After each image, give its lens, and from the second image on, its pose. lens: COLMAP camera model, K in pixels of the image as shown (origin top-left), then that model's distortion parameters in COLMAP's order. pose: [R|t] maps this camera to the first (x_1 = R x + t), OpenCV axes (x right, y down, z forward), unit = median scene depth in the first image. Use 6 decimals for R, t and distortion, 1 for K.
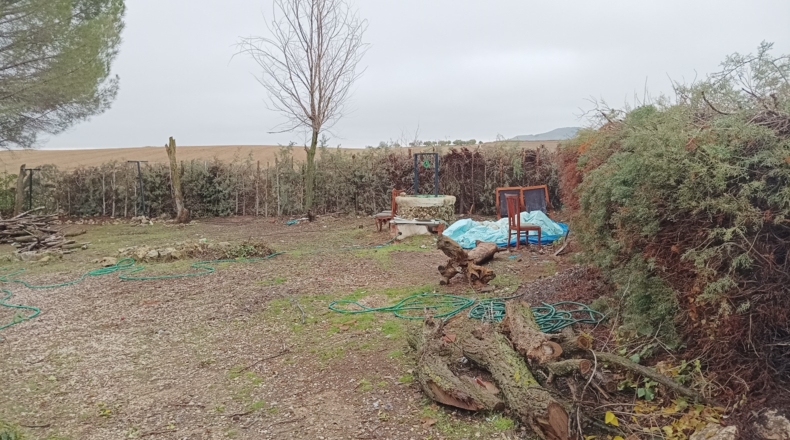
lens RADIAL K [[584.7, 0, 402.7], [0, 584.7, 223.4], [0, 0, 1]] dist [0.064703, -0.122794]
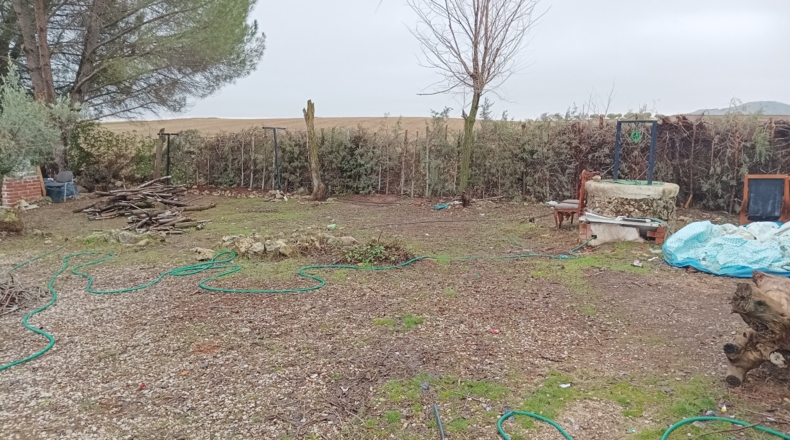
lens RADIAL K [[584.7, 0, 394.7], [0, 584.7, 220.9], [0, 0, 1]] dist [0.064703, -0.122794]
pose [[0.962001, 0.059026, -0.266591, -0.033621], [-0.048219, 0.997735, 0.046909, -0.016258], [0.268756, -0.032272, 0.962668, 0.196840]]
